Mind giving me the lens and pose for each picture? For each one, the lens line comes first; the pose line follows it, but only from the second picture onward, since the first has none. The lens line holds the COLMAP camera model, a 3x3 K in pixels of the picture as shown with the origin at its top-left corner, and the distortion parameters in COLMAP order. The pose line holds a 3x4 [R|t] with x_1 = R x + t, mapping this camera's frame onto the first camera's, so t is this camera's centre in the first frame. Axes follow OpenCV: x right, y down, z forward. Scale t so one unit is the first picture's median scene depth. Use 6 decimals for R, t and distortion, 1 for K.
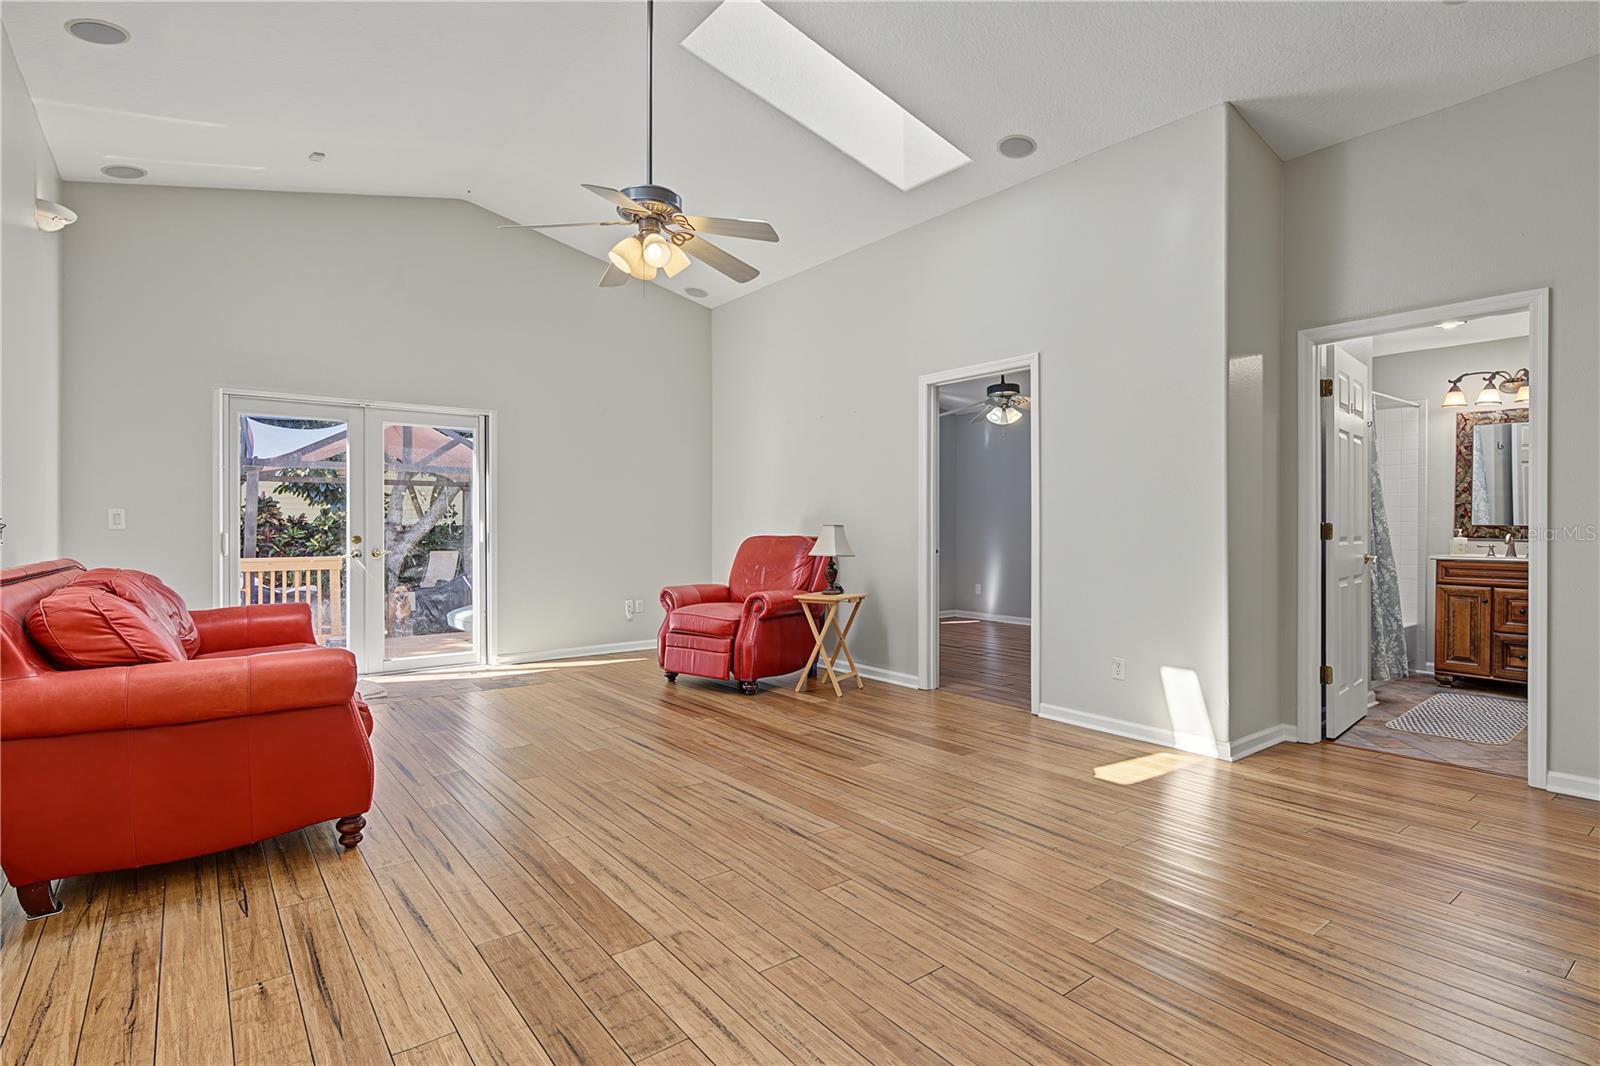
lens RADIAL K [[789.4, 0, 800.0], [0, 789.4, 533.0], [0, 0, 1]] dist [-0.000831, -0.000690]
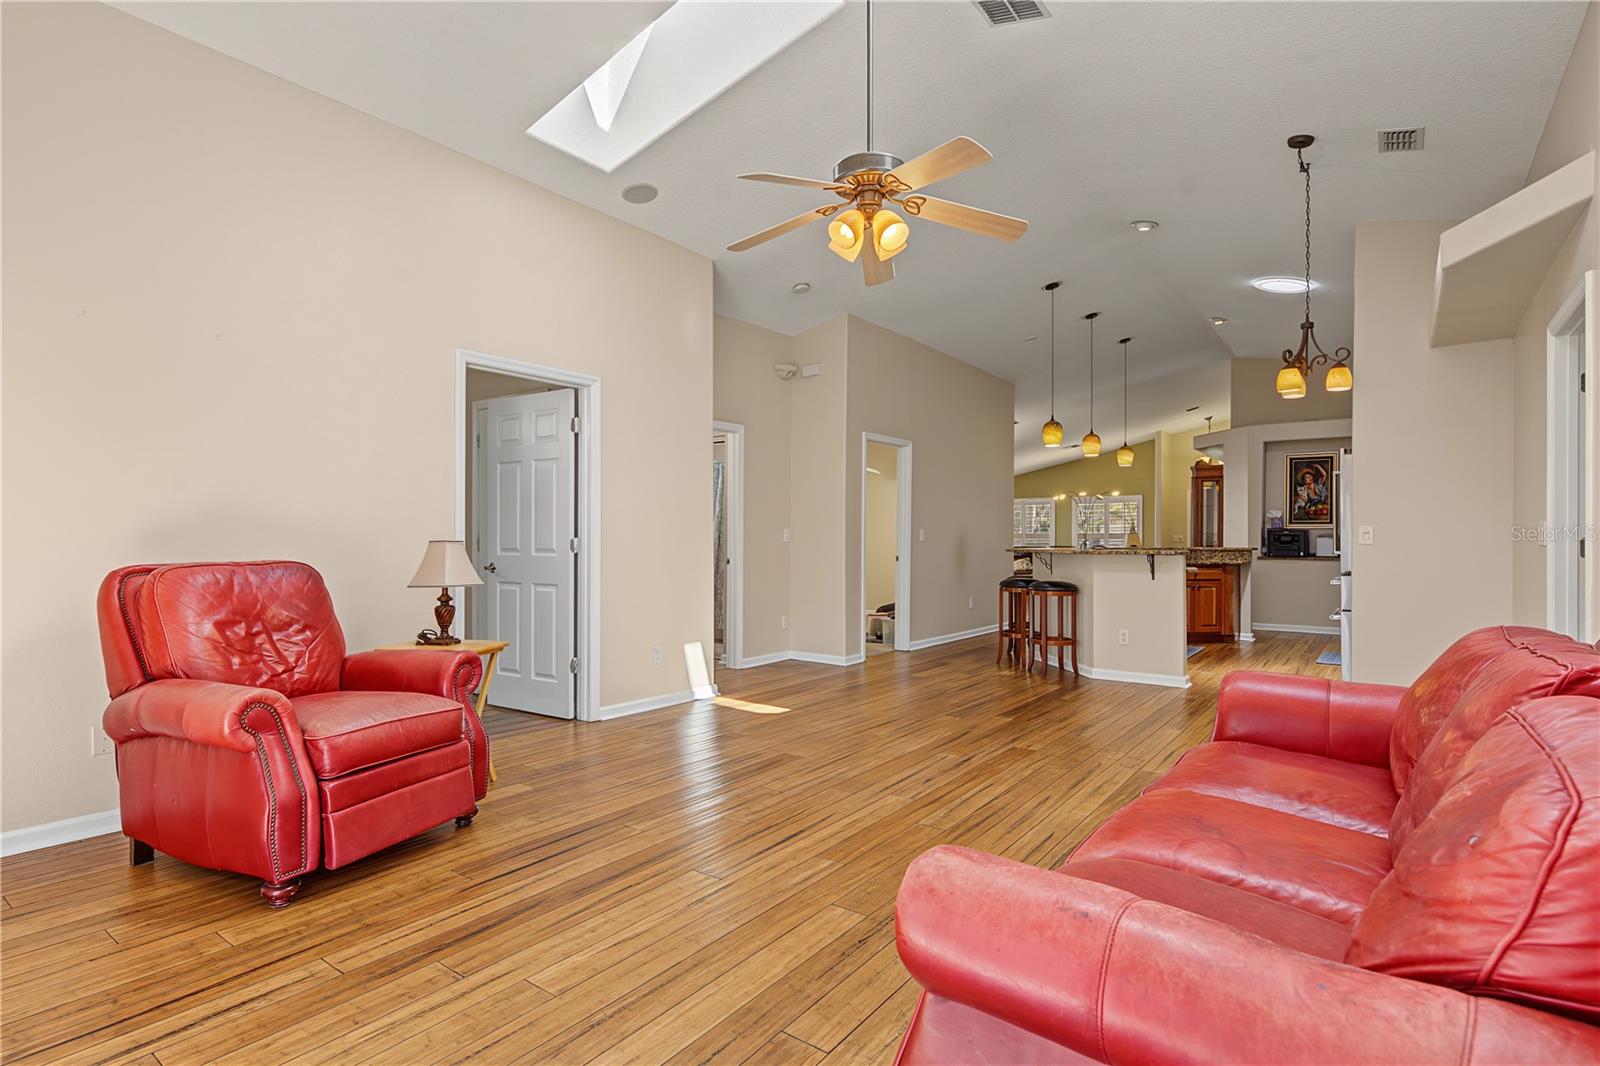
lens RADIAL K [[793.5, 0, 796.9], [0, 793.5, 539.1], [0, 0, 1]] dist [0.004610, 0.000622]
pose [[-0.263760, -0.001002, 0.964588, -1.160951], [0.008013, 0.999963, 0.003230, -0.019347], [-0.964555, 0.008581, -0.263743, 1.493805]]
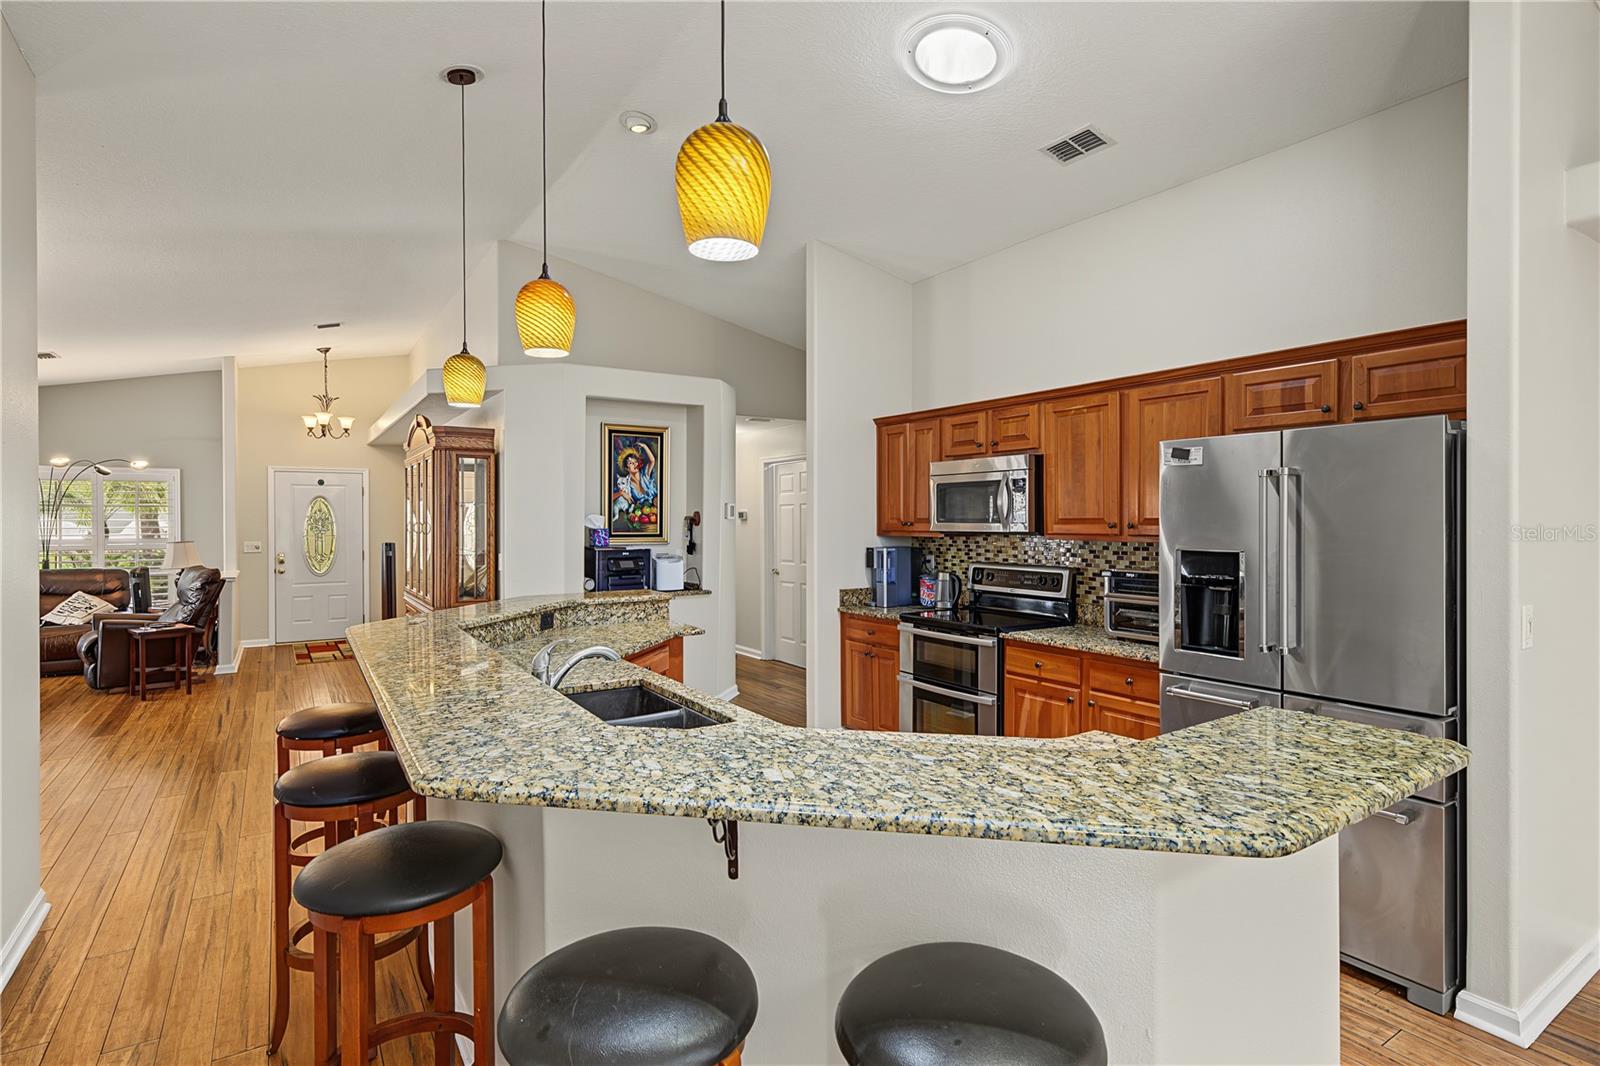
lens RADIAL K [[800.2, 0, 801.3], [0, 800.2, 525.1], [0, 0, 1]] dist [-0.000953, -0.000387]
pose [[-0.996789, 0.000151, 0.080069, 0.766173], [0.001629, 0.999830, 0.018385, -0.119339], [-0.080053, 0.018457, -0.996620, 0.647267]]
